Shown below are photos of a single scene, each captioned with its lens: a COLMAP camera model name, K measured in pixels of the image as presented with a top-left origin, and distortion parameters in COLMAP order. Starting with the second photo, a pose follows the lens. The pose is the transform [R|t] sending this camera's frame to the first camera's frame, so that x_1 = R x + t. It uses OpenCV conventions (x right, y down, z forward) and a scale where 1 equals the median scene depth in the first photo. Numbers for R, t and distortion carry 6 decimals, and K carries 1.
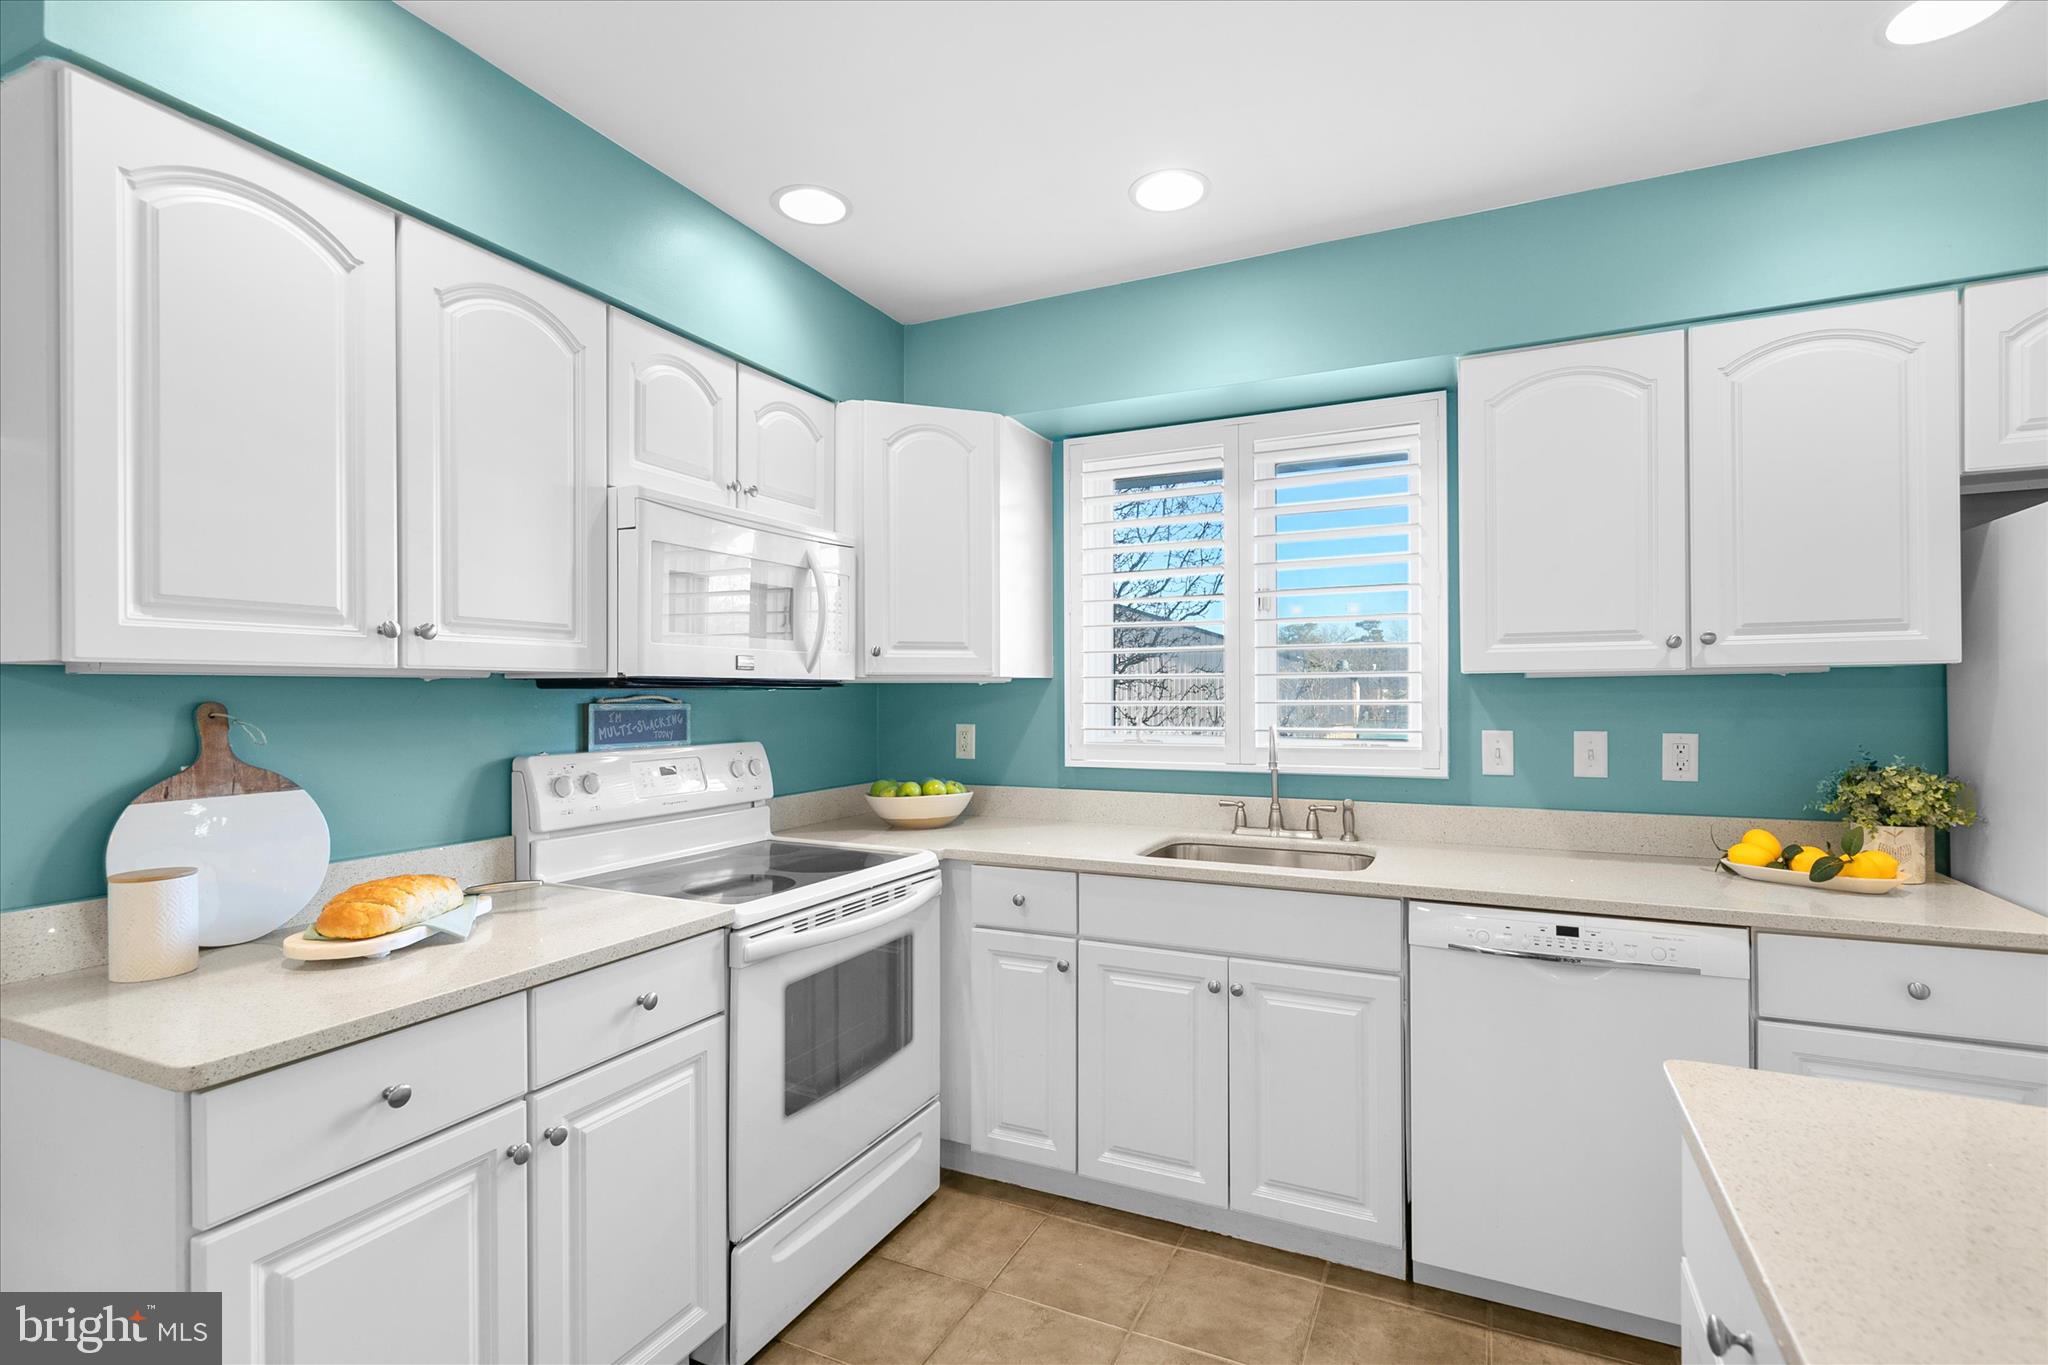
lens RADIAL K [[951.4, 0, 1025.9], [0, 951.4, 690.4], [0, 0, 1]] dist [0.001353, 0.000287]
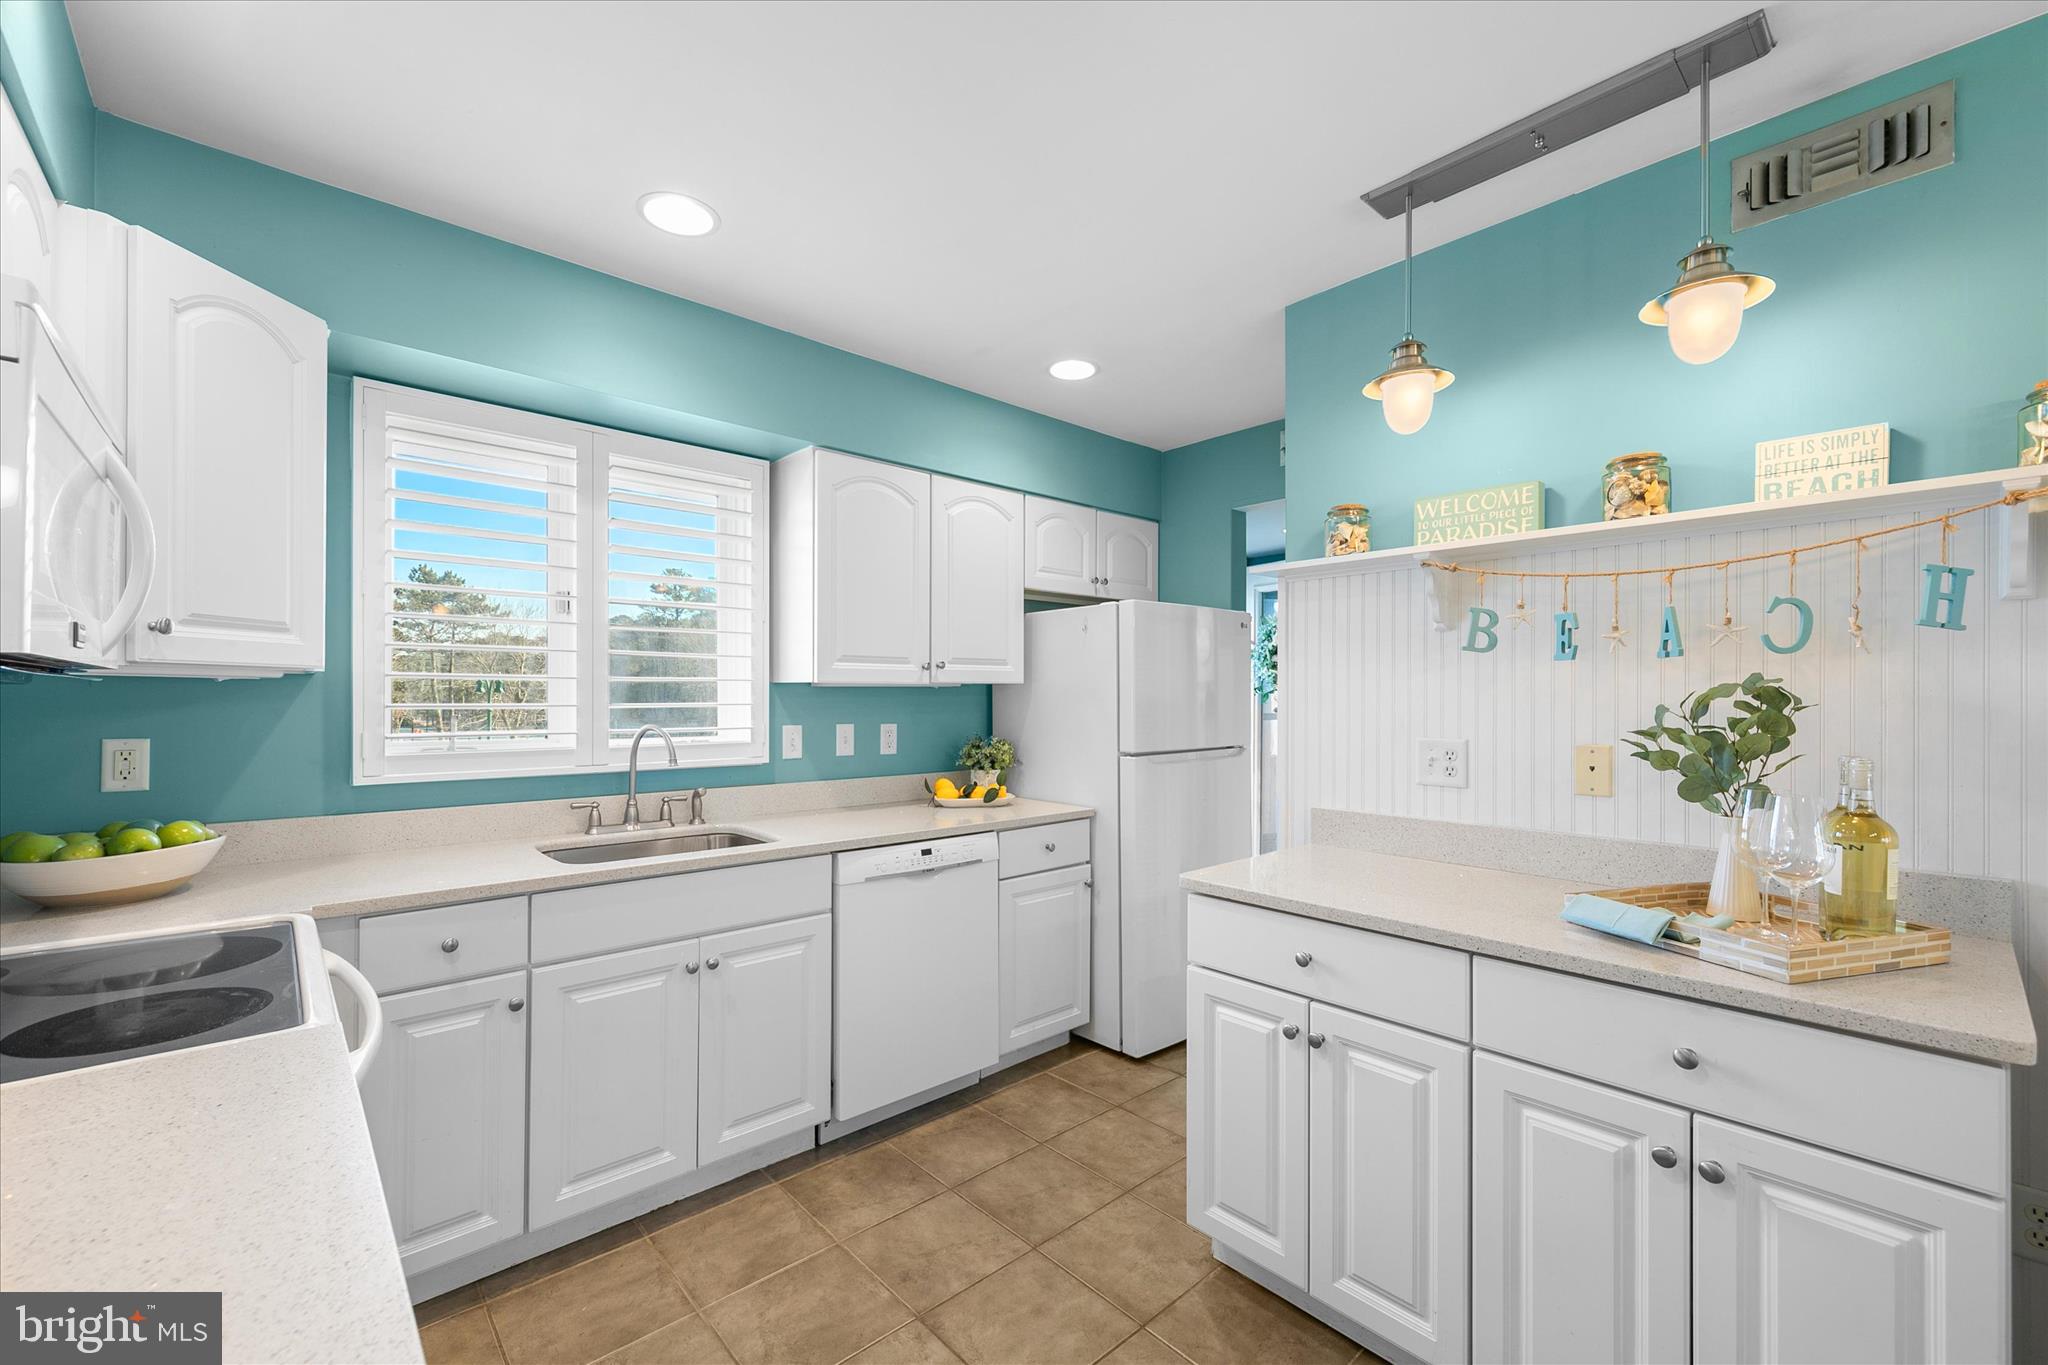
lens RADIAL K [[837.4, 0, 1025.0], [0, 837.4, 692.3], [0, 0, 1]] dist [0.001054, -0.000294]
pose [[0.375784, 0.011985, 0.926630, -0.514465], [-0.008696, 0.999918, -0.009406, 0.004263], [-0.926666, -0.004523, 0.375858, 0.278379]]
